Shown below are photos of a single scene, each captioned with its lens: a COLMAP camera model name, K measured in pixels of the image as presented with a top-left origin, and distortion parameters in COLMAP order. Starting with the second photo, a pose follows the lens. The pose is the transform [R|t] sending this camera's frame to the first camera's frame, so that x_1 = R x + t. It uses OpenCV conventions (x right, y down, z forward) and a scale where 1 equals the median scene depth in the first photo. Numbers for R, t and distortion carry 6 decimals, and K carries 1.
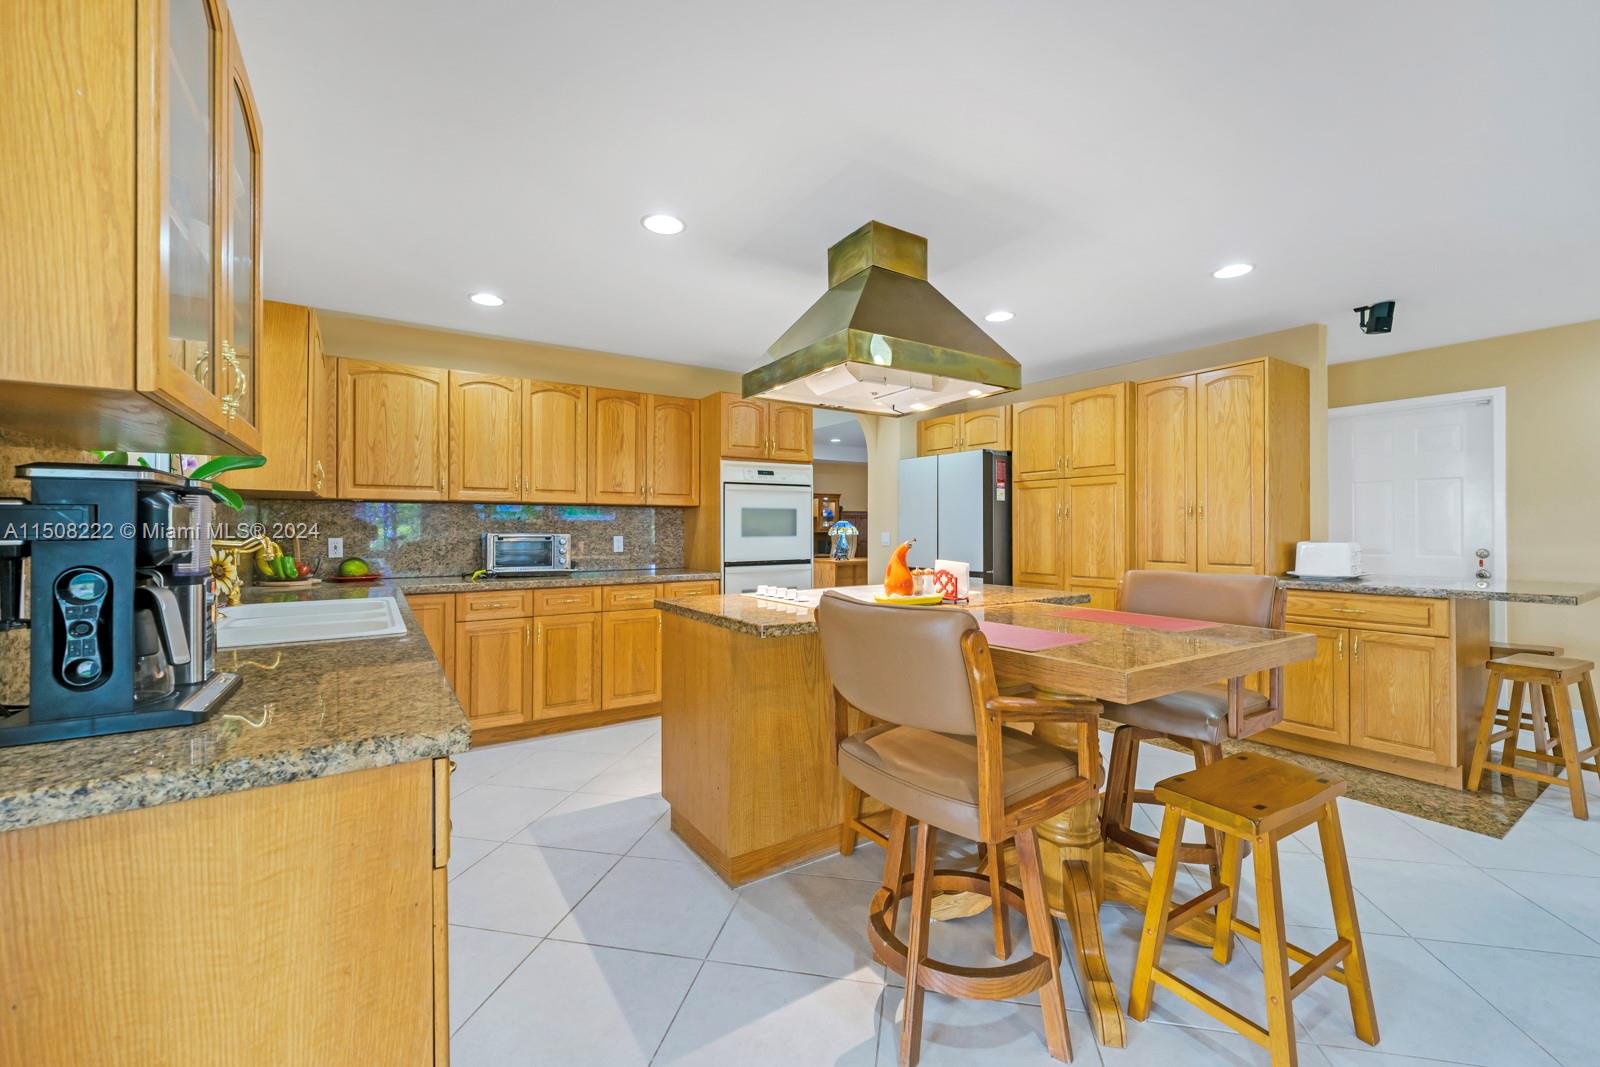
lens RADIAL K [[647.0, 0, 809.2], [0, 647.0, 534.4], [0, 0, 1]] dist [0.003324, -0.001954]
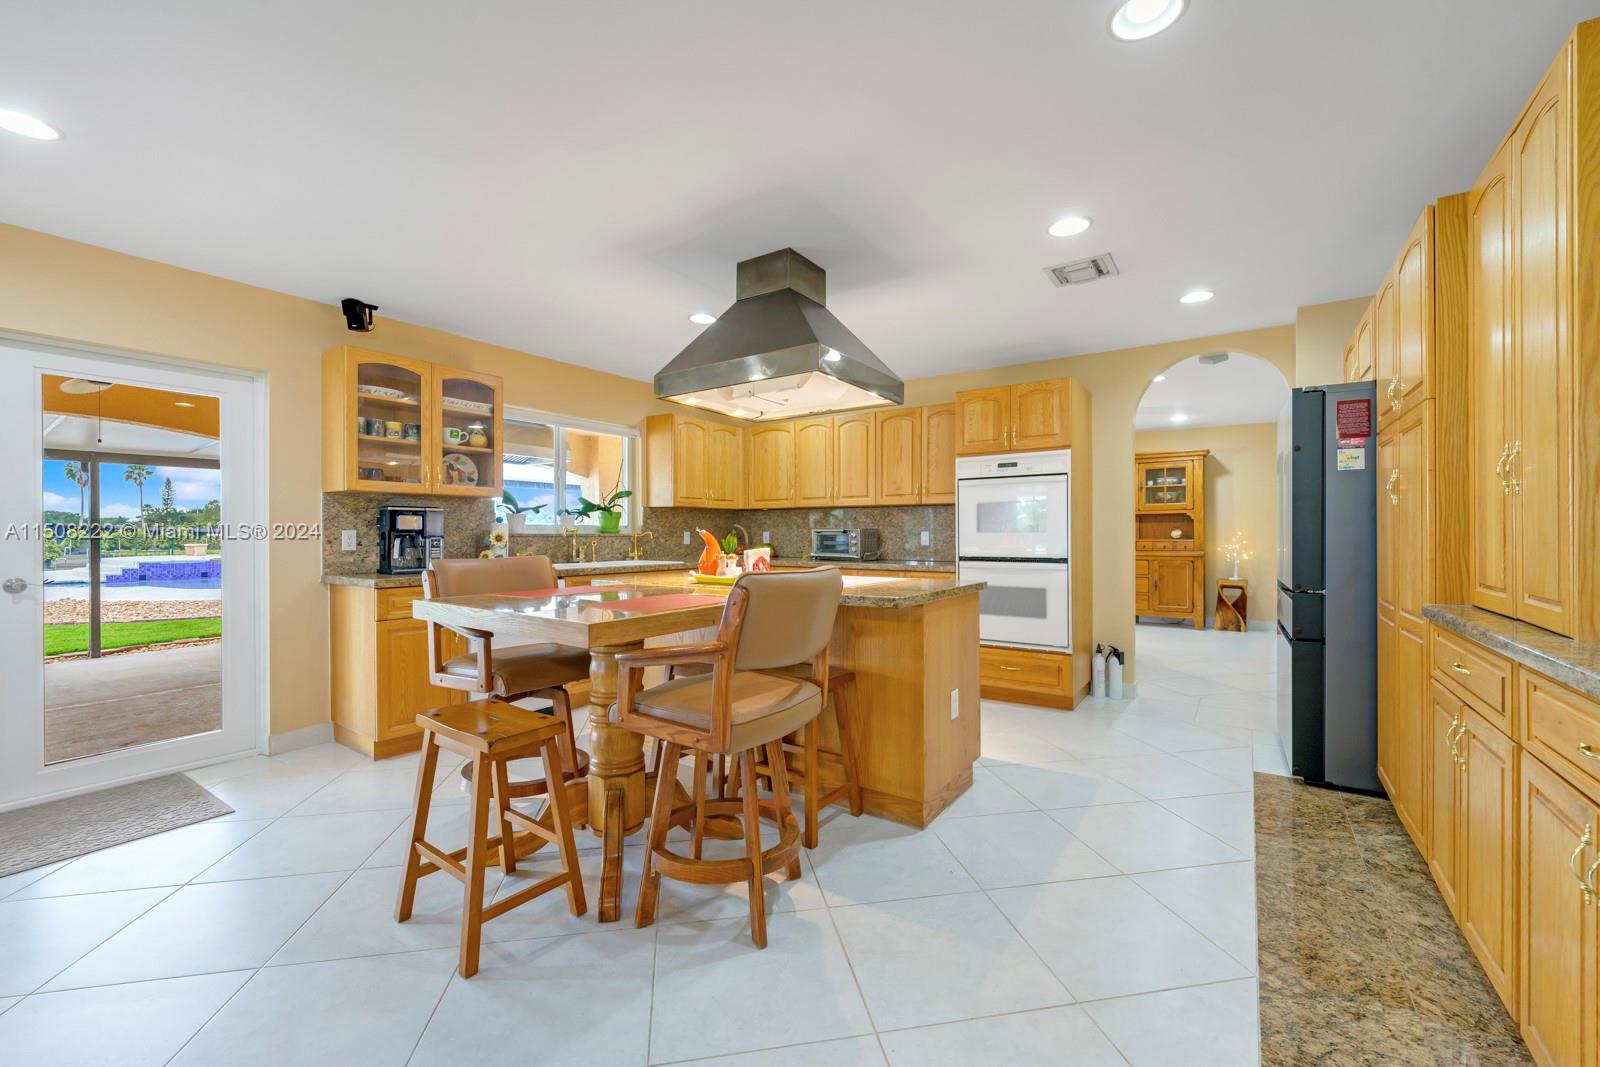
lens RADIAL K [[647.0, 0, 791.3], [0, 647.0, 532.8], [0, 0, 1]] dist [0.003324, -0.001954]
pose [[0.378745, -0.000021, -0.925501, 0.717590], [-0.008625, 0.999956, -0.003552, 0.011043], [0.925461, 0.009328, 0.378729, 0.356663]]
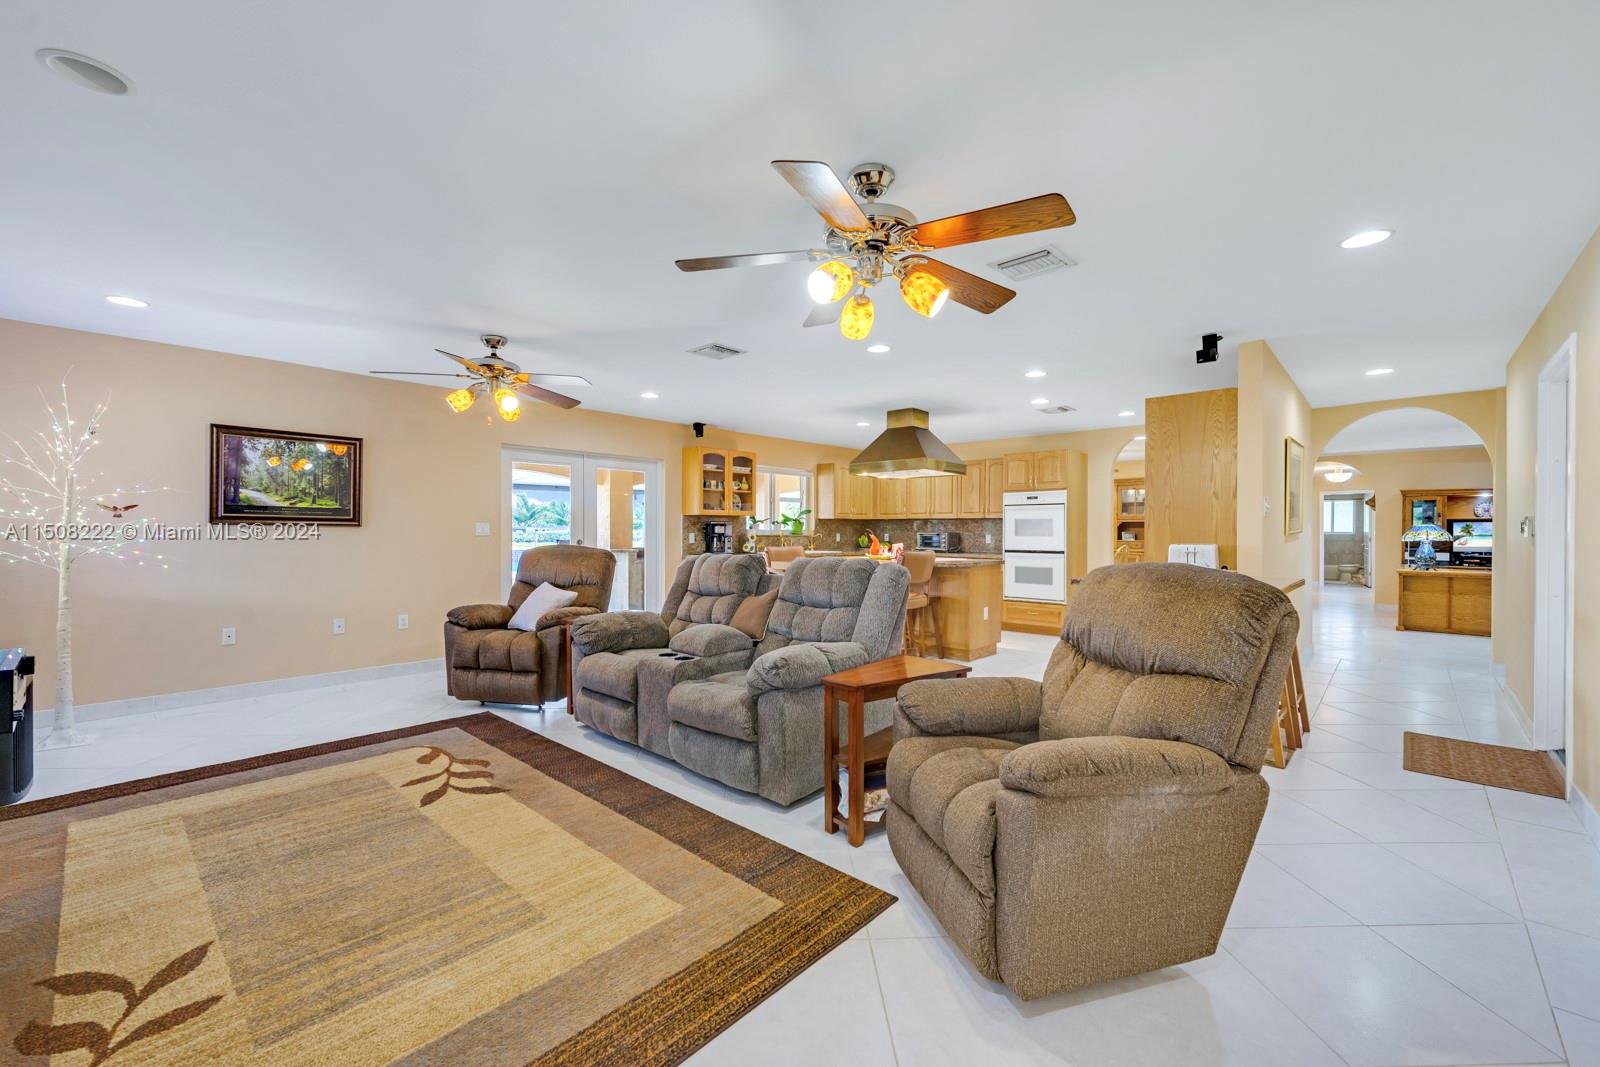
lens RADIAL K [[647.0, 0, 794.1], [0, 647.0, 533.1], [0, 0, 1]] dist [0.003324, -0.001954]
pose [[0.244713, 0.005547, -0.969580, 1.452144], [-0.015163, 0.999883, 0.001894, 0.002506], [0.969477, 0.014238, 0.244768, -0.006424]]
